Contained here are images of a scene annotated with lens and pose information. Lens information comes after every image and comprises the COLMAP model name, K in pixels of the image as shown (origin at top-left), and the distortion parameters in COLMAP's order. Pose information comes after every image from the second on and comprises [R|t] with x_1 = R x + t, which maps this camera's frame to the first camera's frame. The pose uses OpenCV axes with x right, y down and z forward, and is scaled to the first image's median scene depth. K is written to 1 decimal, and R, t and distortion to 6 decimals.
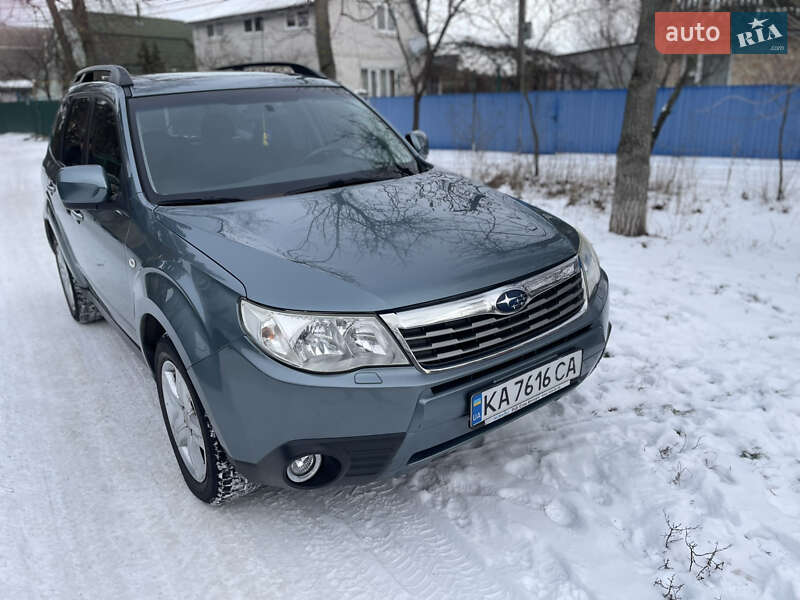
lens RADIAL K [[616.7, 0, 395.6], [0, 616.7, 290.4], [0, 0, 1]] dist [0.094645, -0.126447]
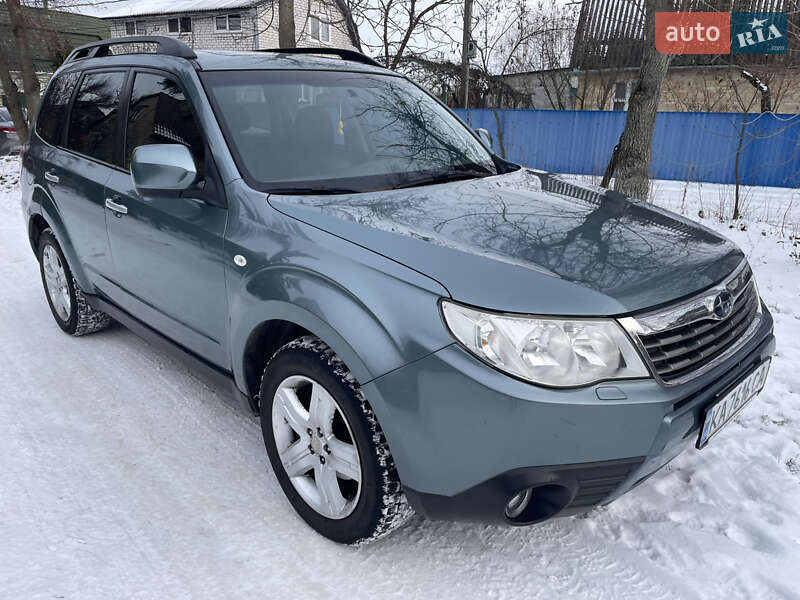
lens RADIAL K [[616.7, 0, 403.5], [0, 616.7, 293.3], [0, 0, 1]] dist [0.096533, -0.131717]
pose [[0.988379, 0.006799, 0.151856, -0.304281], [-0.003790, 0.999791, -0.020099, 0.015153], [-0.151961, 0.019290, 0.988198, 0.126394]]
